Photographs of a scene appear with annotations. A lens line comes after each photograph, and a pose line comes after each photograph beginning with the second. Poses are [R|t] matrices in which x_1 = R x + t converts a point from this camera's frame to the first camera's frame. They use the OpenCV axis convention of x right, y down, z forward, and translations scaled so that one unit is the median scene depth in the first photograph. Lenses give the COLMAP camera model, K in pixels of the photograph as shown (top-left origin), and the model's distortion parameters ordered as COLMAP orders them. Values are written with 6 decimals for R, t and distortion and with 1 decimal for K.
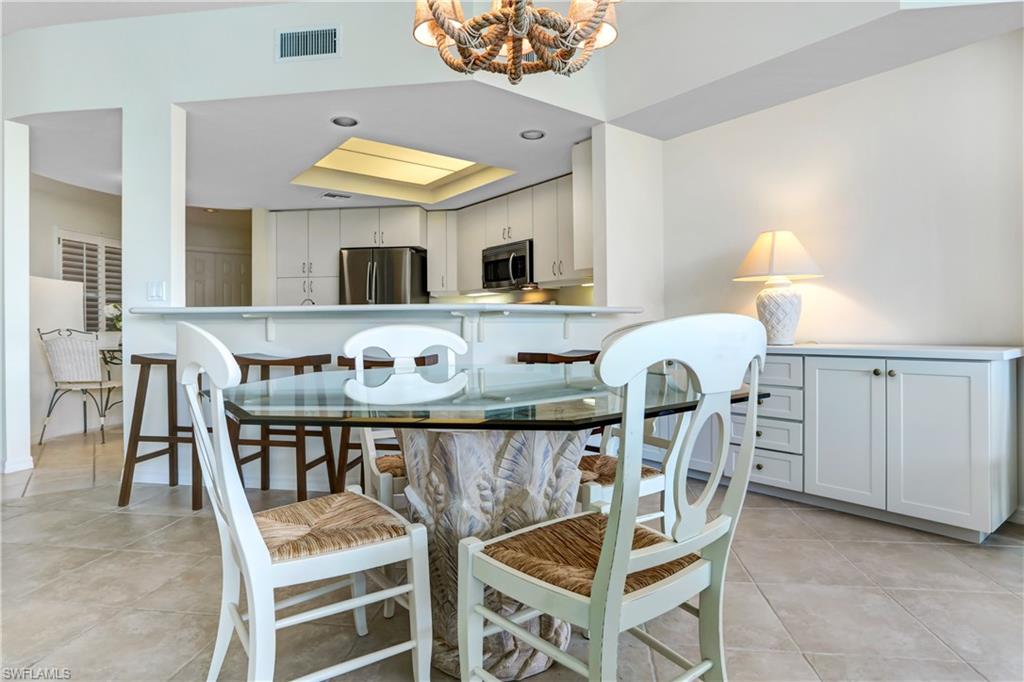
lens RADIAL K [[568.5, 0, 513.5], [0, 568.5, 340.3], [0, 0, 1]] dist [-0.026577, -0.000455]
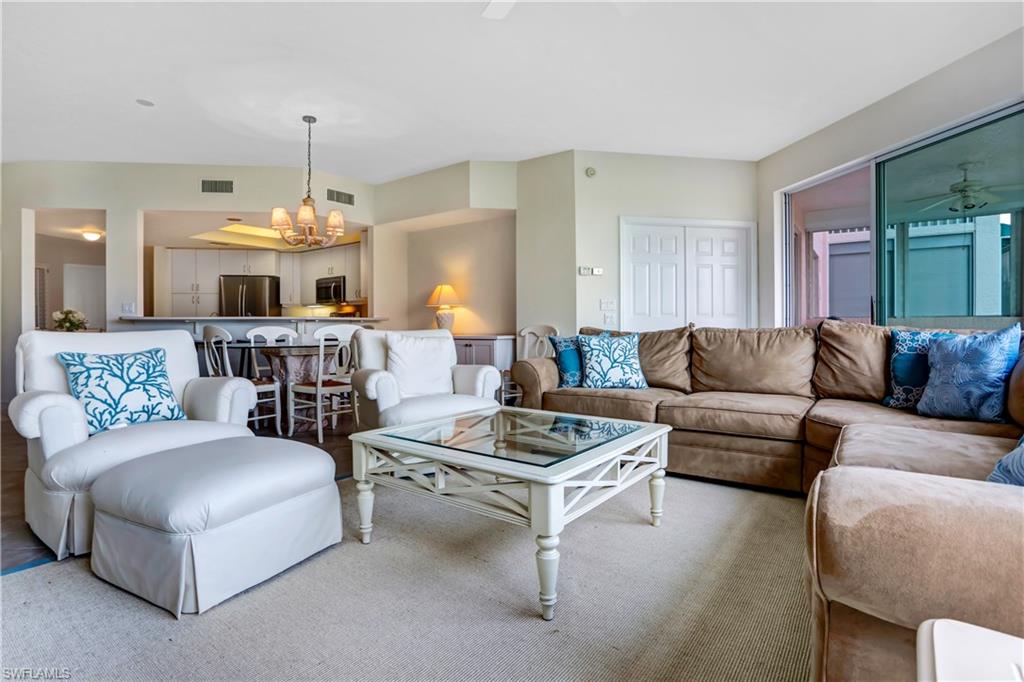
lens RADIAL K [[501.9, 0, 502.6], [0, 501.9, 332.6], [0, 0, 1]] dist [-0.034482, 0.000709]
pose [[0.964234, -0.001814, 0.265048, 0.088683], [0.004458, 0.999946, -0.009378, 0.010475], [-0.265017, 0.010224, 0.964190, -0.573333]]
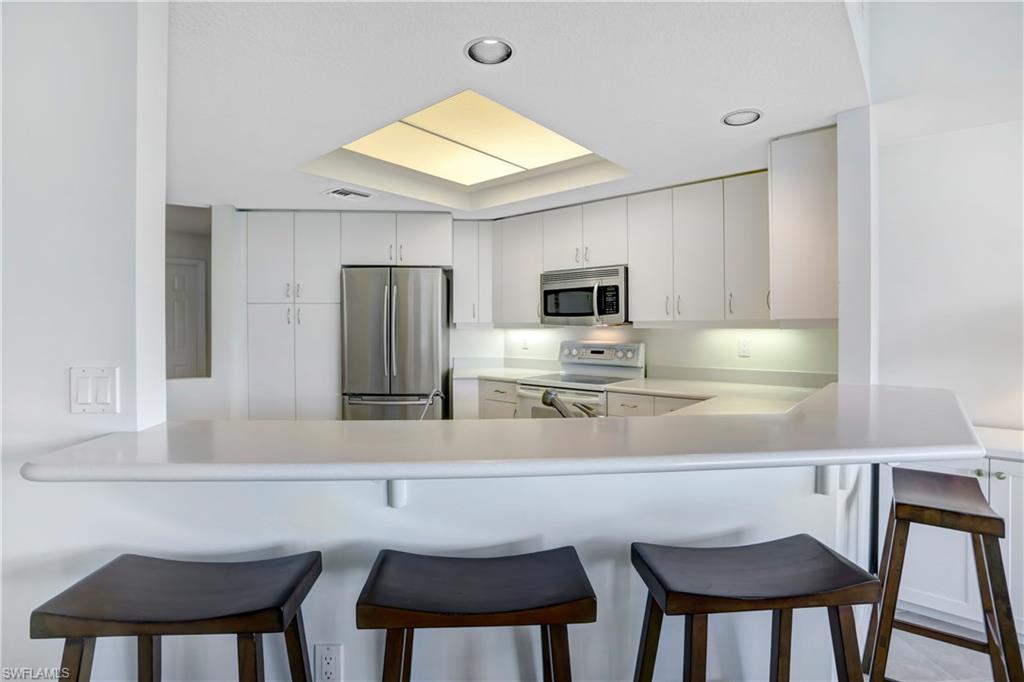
lens RADIAL K [[501.9, 0, 514.2], [0, 501.9, 331.7], [0, 0, 1]] dist [-0.034482, 0.000709]
pose [[0.977749, 0.000869, 0.209778, -0.253287], [0.000890, 0.999965, -0.008288, -0.080409], [-0.209778, 0.008291, 0.977714, 0.362359]]
